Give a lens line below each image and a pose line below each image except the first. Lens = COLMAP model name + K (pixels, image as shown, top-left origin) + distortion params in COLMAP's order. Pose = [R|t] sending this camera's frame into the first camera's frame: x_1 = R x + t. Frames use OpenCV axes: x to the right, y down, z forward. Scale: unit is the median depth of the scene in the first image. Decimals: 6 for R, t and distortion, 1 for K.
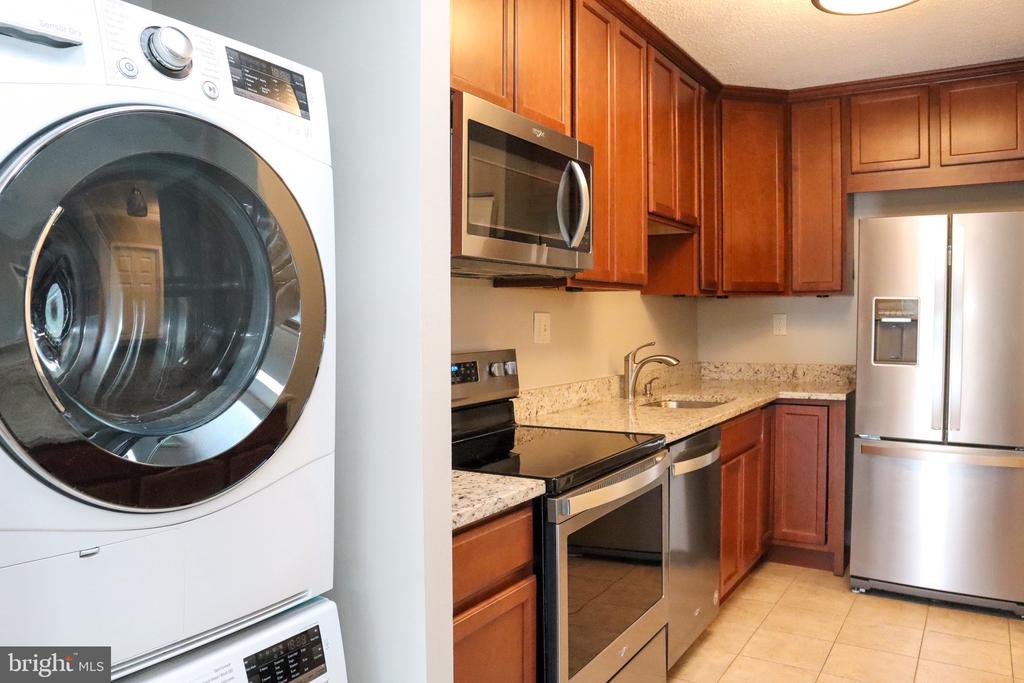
lens RADIAL K [[768.7, 0, 488.2], [0, 768.7, 320.7], [0, 0, 1]] dist [-0.044804, 0.000527]
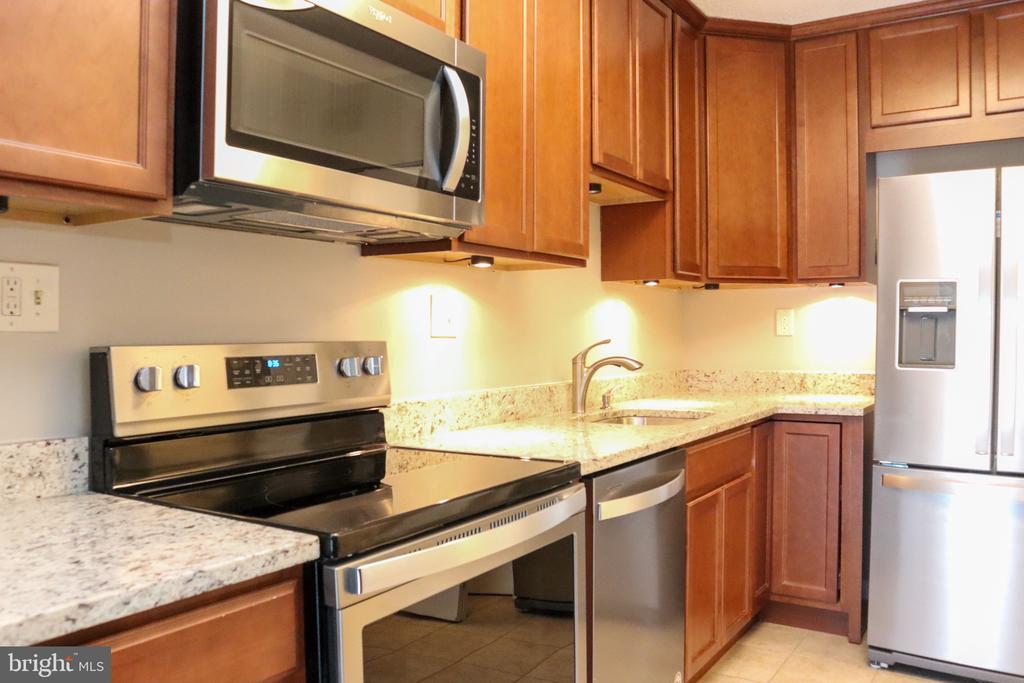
lens RADIAL K [[768.7, 0, 515.3], [0, 768.7, 336.9], [0, 0, 1]] dist [-0.044804, 0.000527]
pose [[0.999777, 0.000791, -0.021111, 0.138682], [-0.000952, 0.999971, -0.007619, 0.031816], [0.021105, 0.007637, 0.999748, 0.228900]]
